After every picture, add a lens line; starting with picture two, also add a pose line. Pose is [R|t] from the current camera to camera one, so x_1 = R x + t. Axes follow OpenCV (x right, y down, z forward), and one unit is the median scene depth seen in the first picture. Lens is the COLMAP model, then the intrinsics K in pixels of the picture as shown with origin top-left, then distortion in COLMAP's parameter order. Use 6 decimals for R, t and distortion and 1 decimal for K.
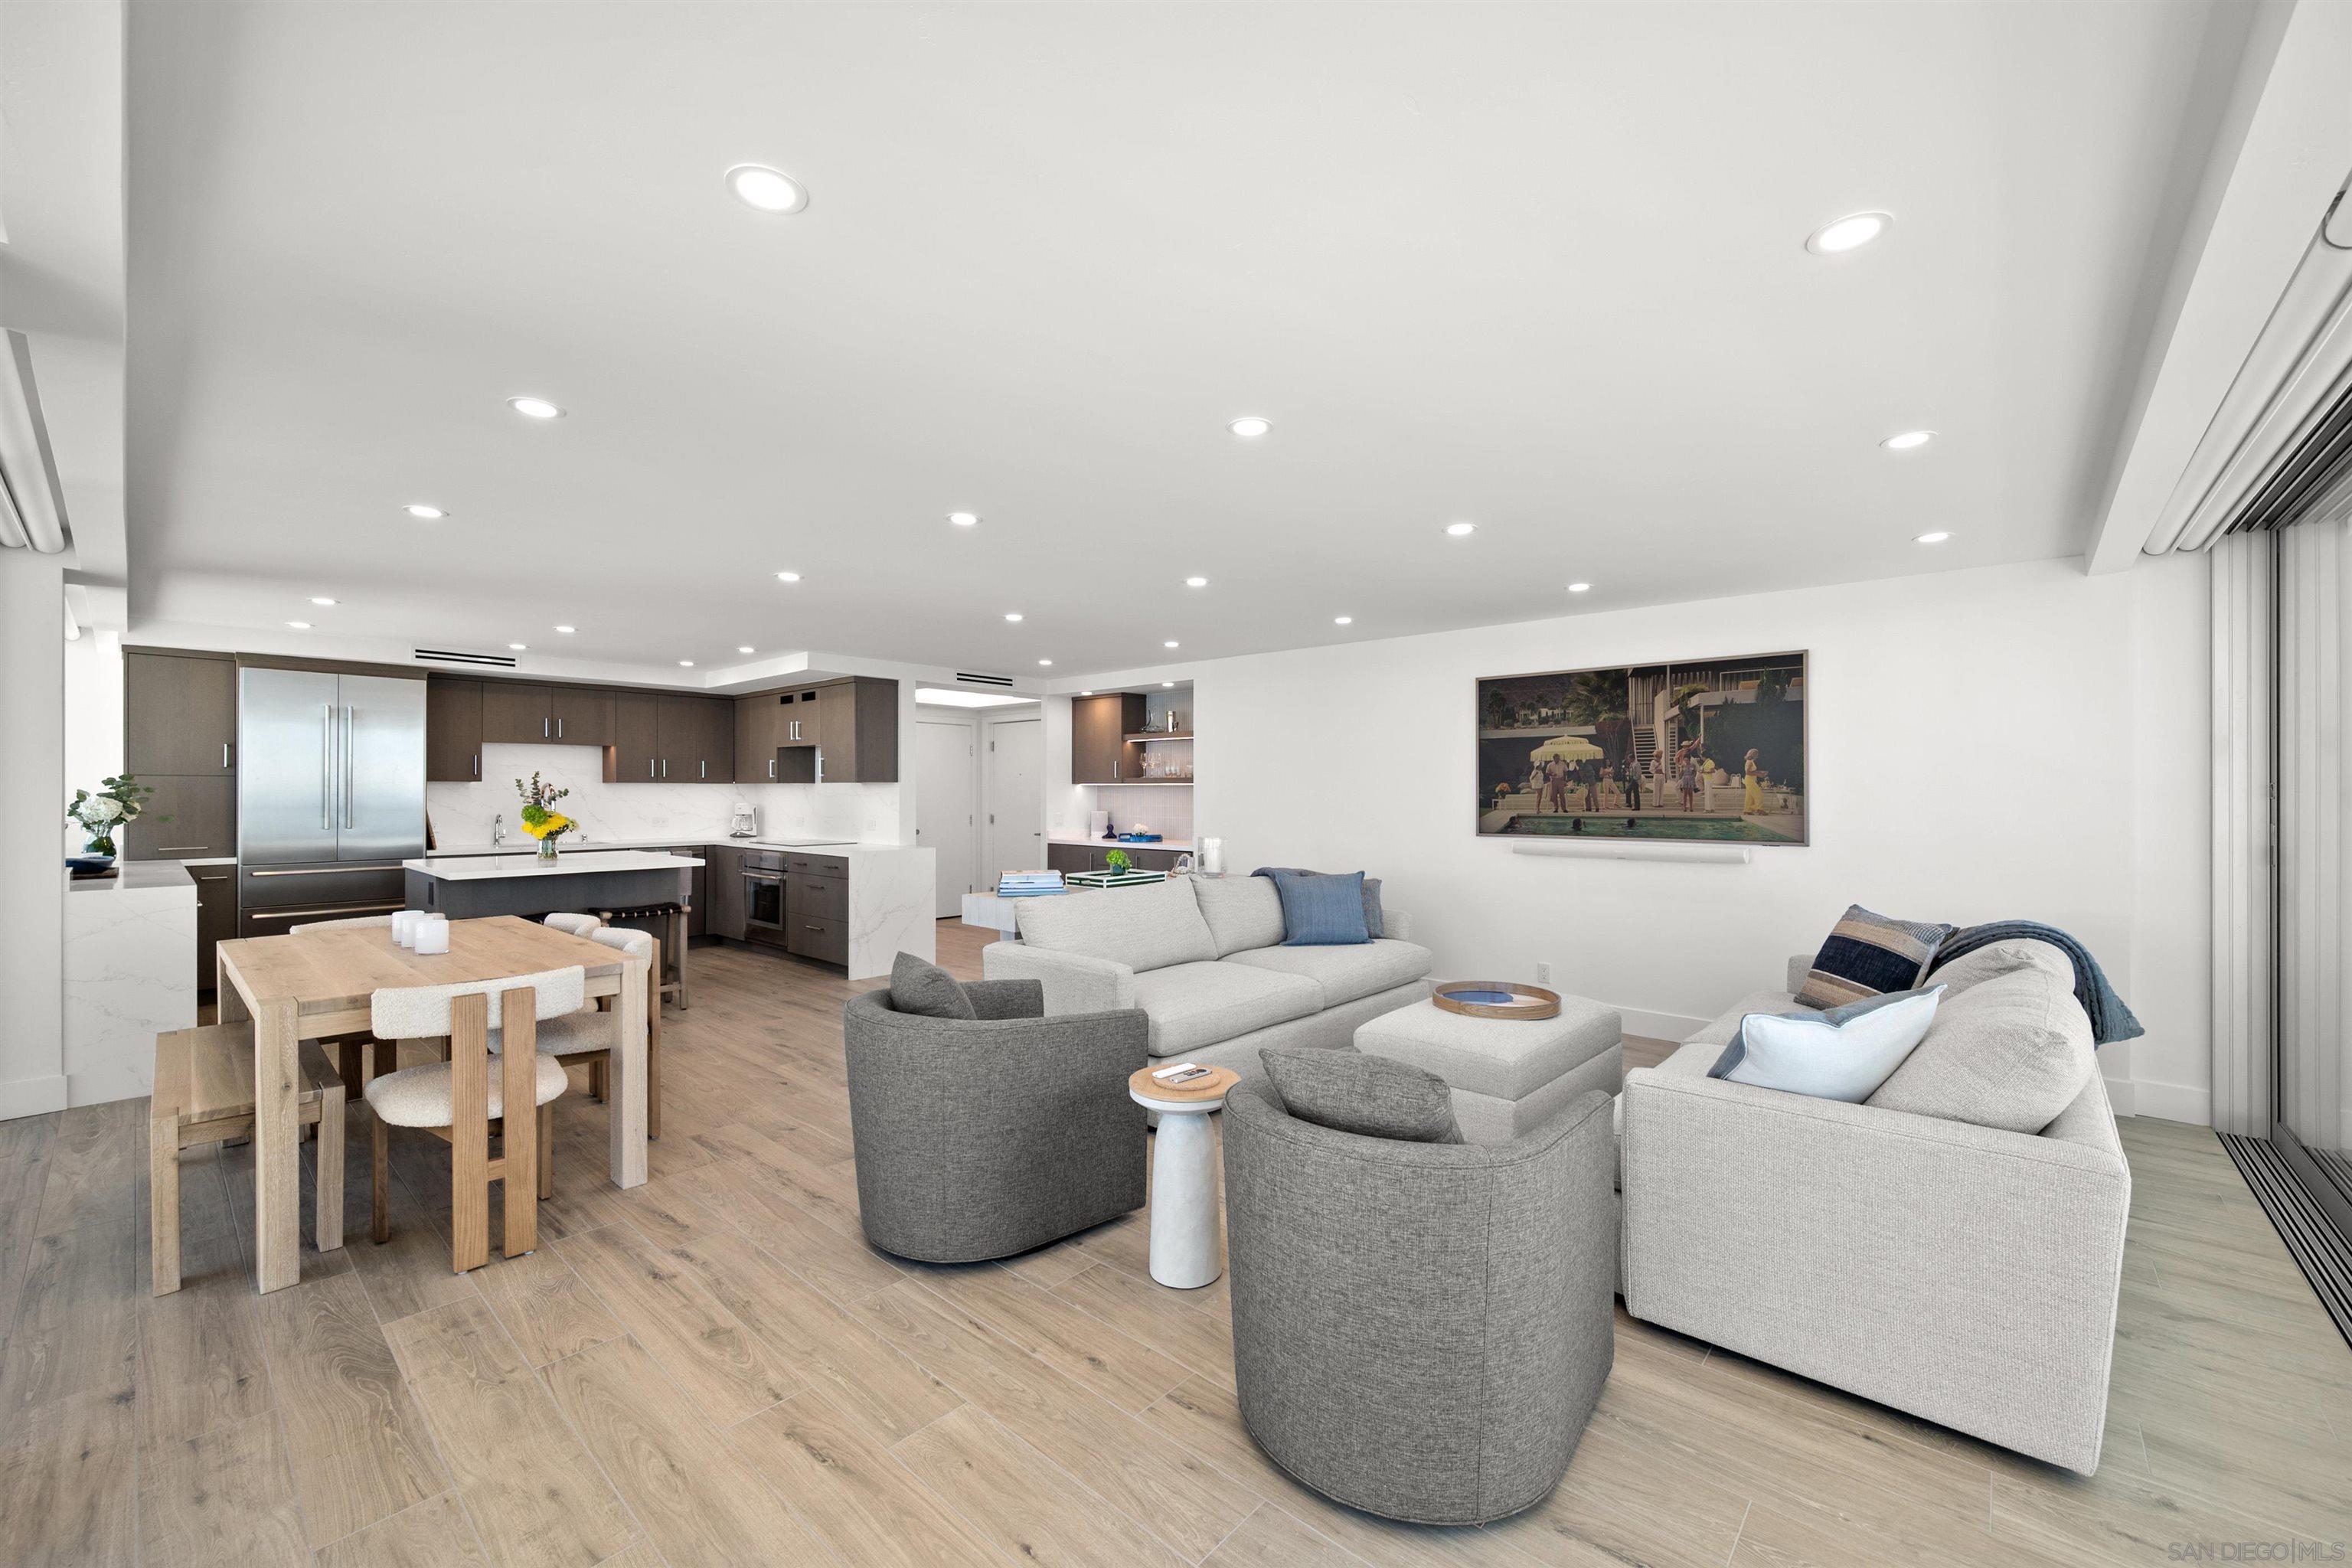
lens RADIAL K [[931.4, 0, 1176.0], [0, 931.4, 784.0], [0, 0, 1]] dist [-0.000437, -0.000064]
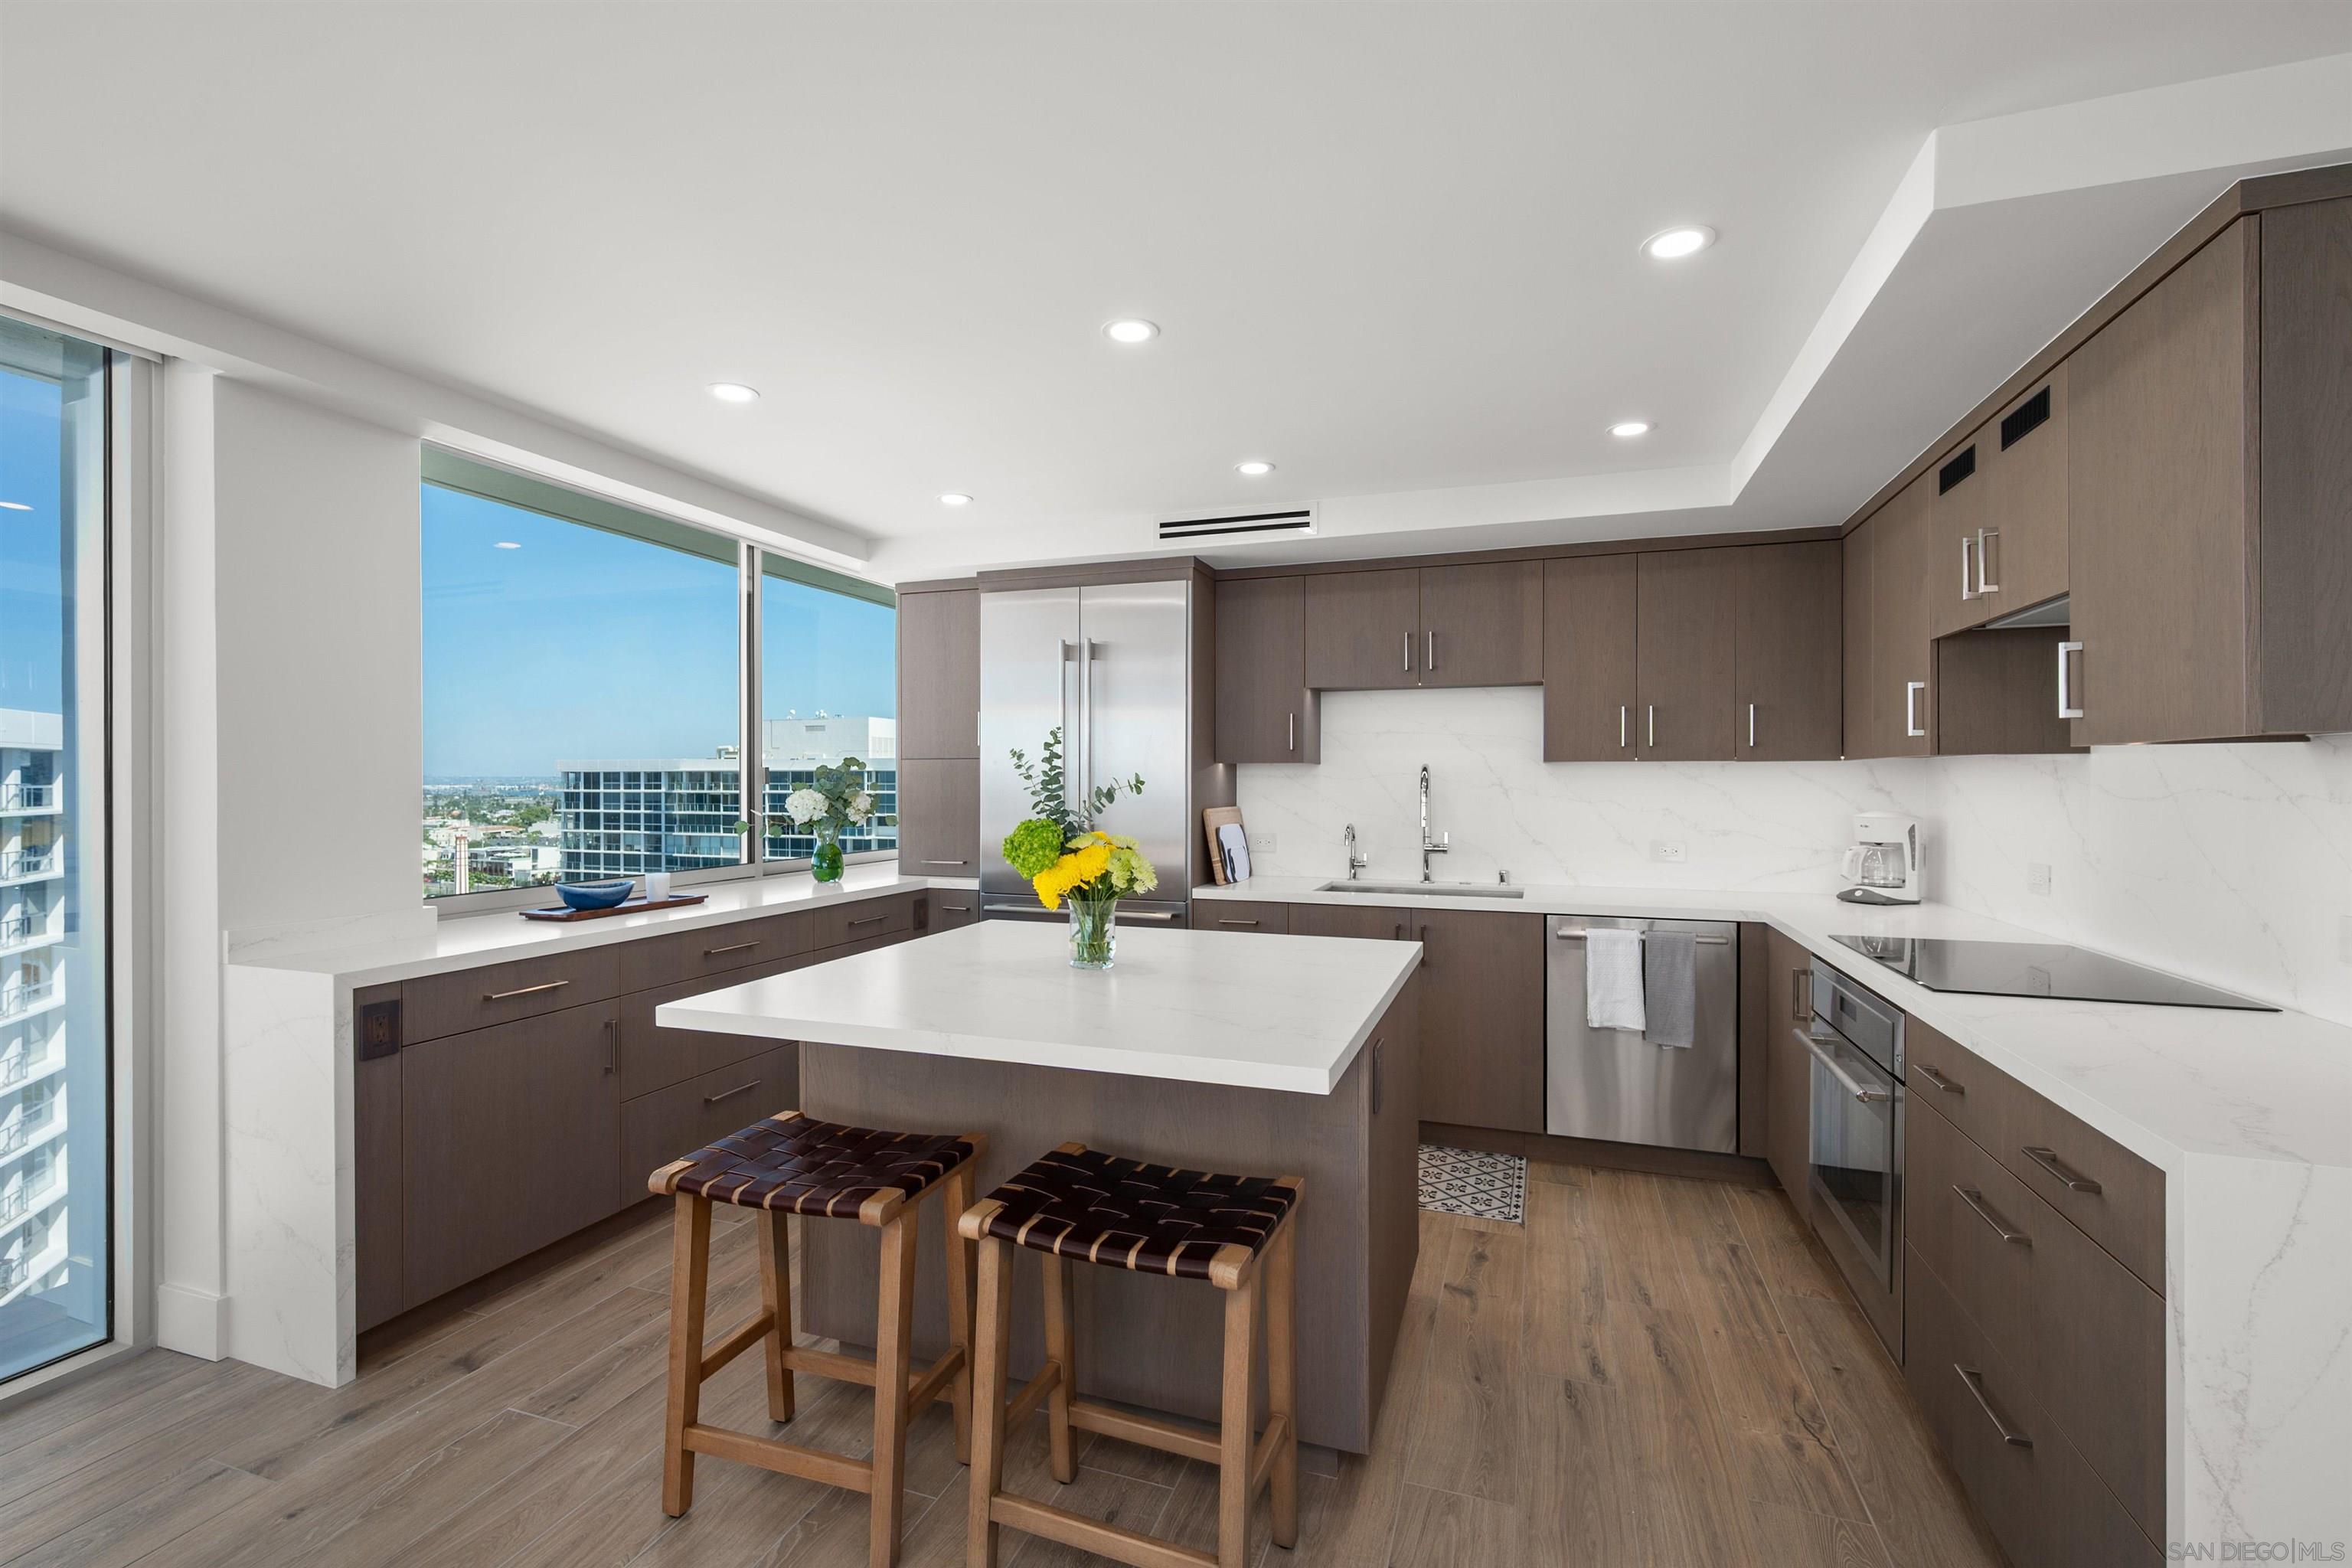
lens RADIAL K [[1007.4, 0, 1176.0], [0, 1007.4, 784.0], [0, 0, 1]] dist [0.000046, -0.000018]
pose [[0.369488, 0.002129, -0.929233, -0.210110], [0.008031, 0.999953, 0.005484, 0.005302], [0.929201, -0.009489, 0.369454, 0.643464]]
